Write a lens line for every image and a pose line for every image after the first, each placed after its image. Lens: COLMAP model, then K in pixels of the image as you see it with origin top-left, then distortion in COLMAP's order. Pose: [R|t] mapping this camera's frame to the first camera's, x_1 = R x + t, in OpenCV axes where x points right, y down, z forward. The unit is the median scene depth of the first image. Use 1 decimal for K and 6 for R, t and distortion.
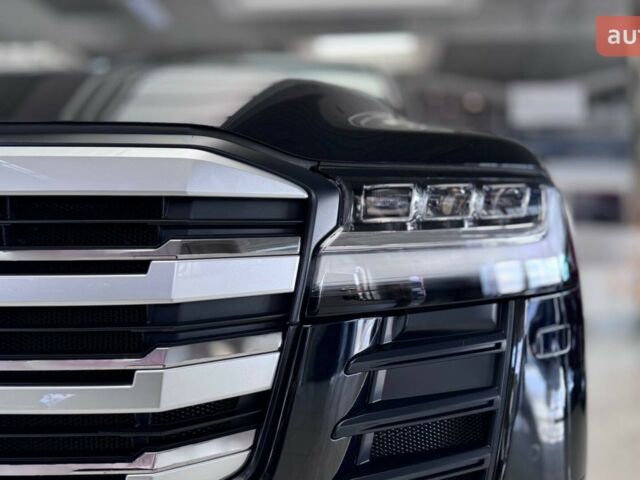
lens RADIAL K [[613.9, 0, 320.0], [0, 613.9, 240.0], [0, 0, 1]] dist [0.163195, -0.315065]
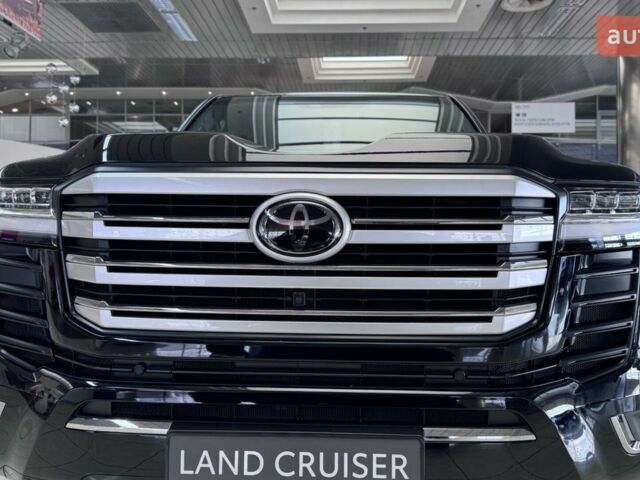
lens RADIAL K [[613.9, 0, 320.0], [0, 613.9, 240.0], [0, 0, 1]] dist [0.163195, -0.315065]
pose [[0.998883, 0.006303, 0.046826, -0.937751], [-0.006371, 0.999979, 0.001301, 0.082281], [-0.046817, -0.001598, 0.998902, -1.120812]]
